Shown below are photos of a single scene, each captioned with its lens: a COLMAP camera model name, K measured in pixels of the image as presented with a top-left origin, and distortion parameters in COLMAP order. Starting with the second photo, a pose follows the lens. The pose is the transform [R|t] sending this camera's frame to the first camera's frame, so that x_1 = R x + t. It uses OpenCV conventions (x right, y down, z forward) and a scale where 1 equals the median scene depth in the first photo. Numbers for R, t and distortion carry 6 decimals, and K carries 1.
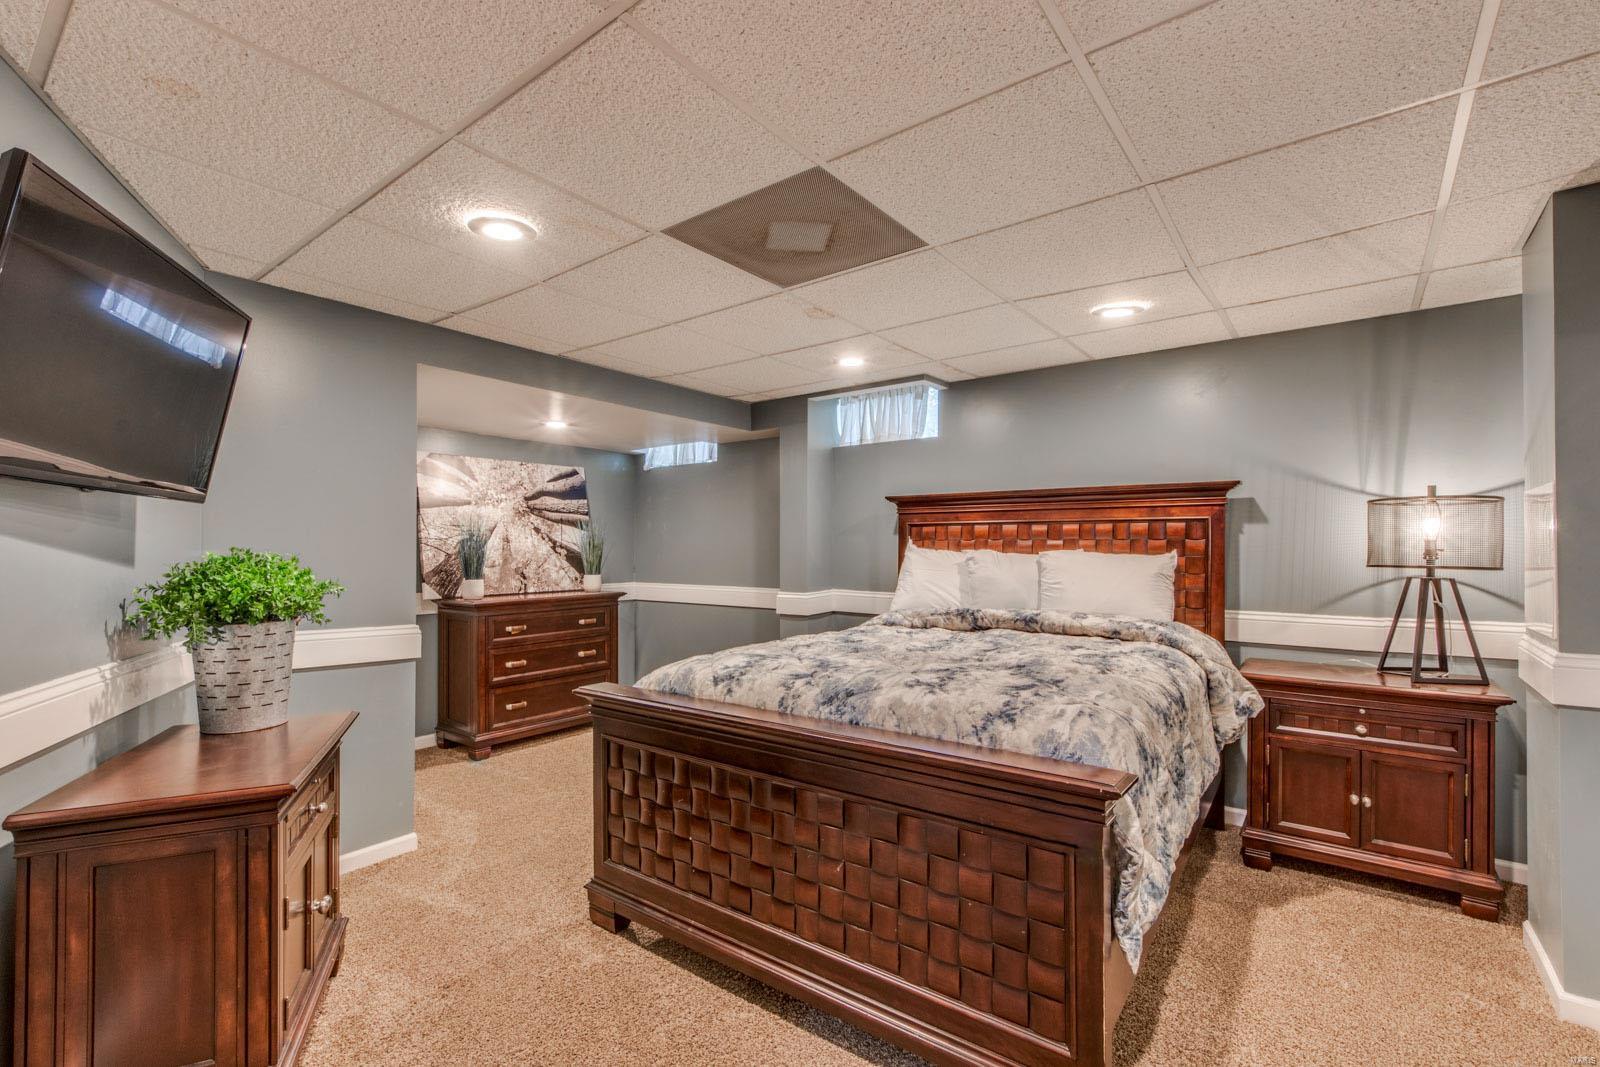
lens RADIAL K [[682.7, 0, 810.4], [0, 682.7, 546.7], [0, 0, 1]] dist [-0.001165, -0.000218]
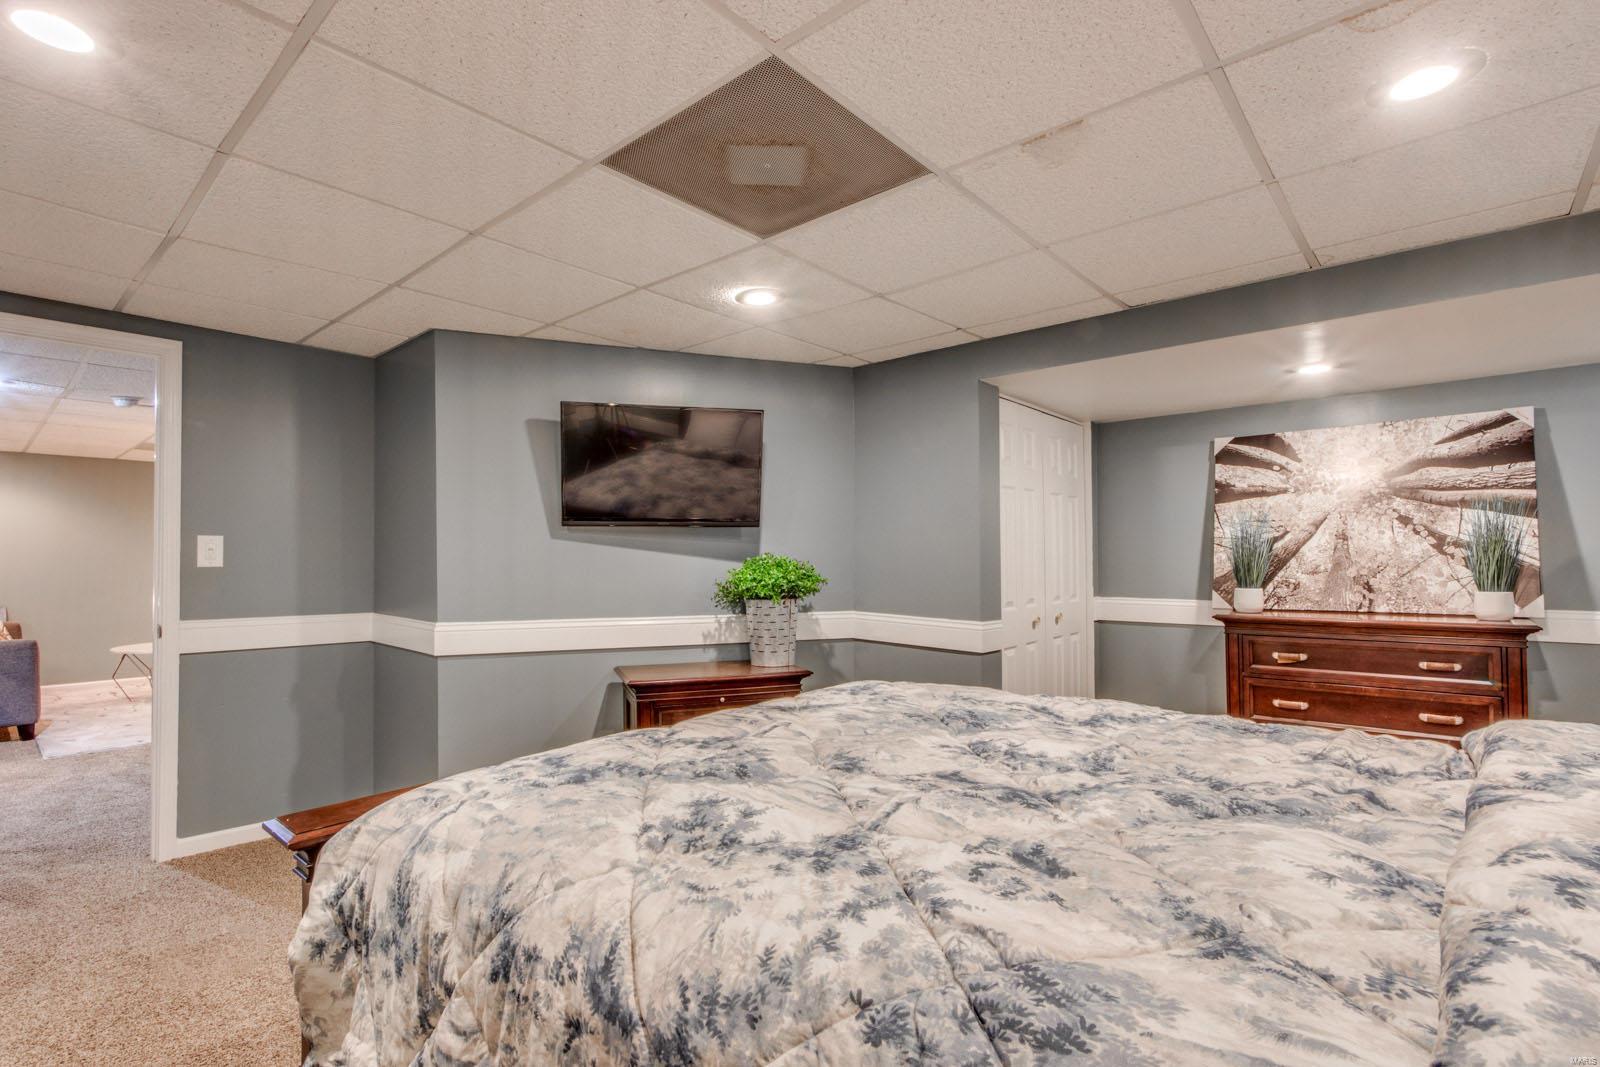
lens RADIAL K [[749.7, 0, 800.8], [0, 749.7, 540.6], [0, 0, 1]] dist [-0.000411, 0.000282]
pose [[-0.049245, -0.021546, -0.998554, 0.379363], [0.011404, 0.999690, -0.022133, 0.005534], [0.998722, -0.012478, -0.048984, 0.474563]]
